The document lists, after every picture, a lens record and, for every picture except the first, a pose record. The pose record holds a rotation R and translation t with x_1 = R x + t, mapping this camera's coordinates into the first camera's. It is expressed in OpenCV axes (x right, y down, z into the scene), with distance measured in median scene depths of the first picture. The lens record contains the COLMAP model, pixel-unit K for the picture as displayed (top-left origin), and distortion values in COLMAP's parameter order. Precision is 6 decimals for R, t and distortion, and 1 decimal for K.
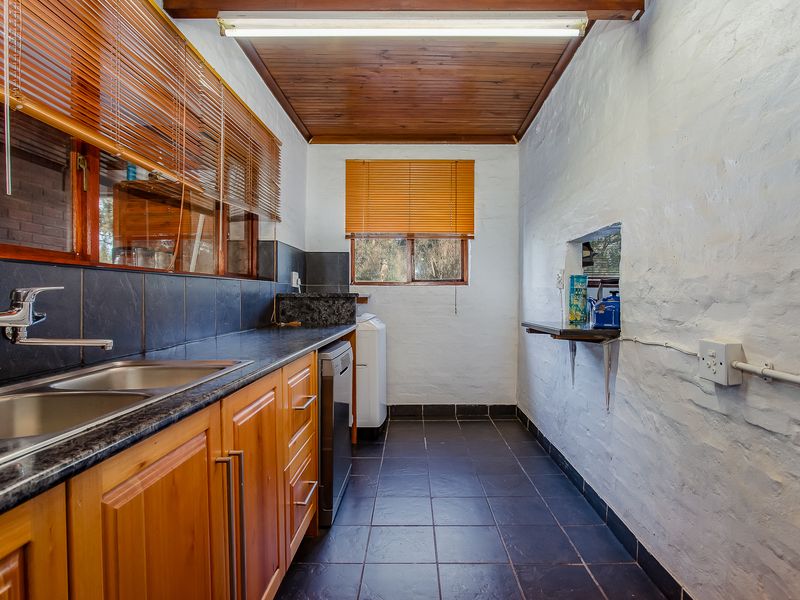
lens RADIAL K [[436.9, 0, 401.7], [0, 436.9, 301.0], [0, 0, 1]] dist [0.002484, 0.002705]
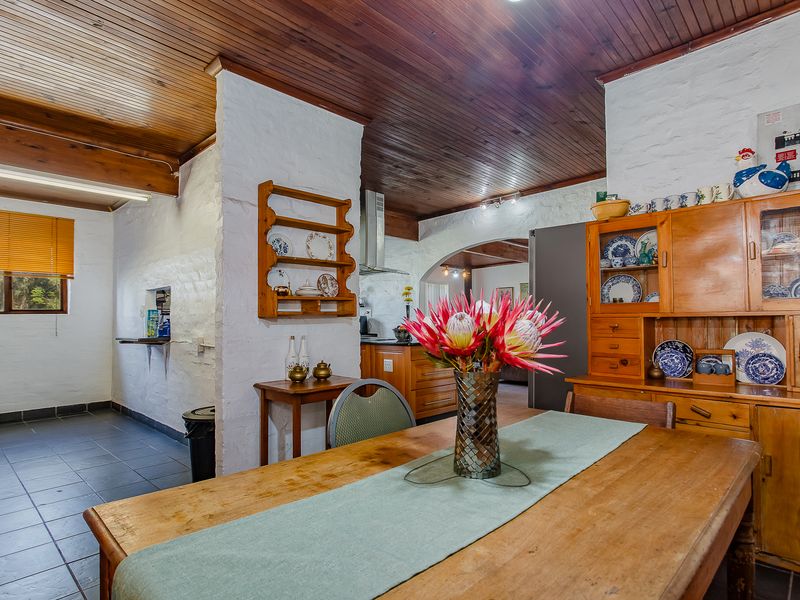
lens RADIAL K [[436.9, 0, 403.1], [0, 436.9, 304.1], [0, 0, 1]] dist [0.002484, 0.002705]
pose [[0.657142, 0.012914, 0.753656, -0.248673], [0.022181, 0.999089, -0.036460, 0.005548], [-0.753440, 0.040677, 0.656257, -0.866508]]
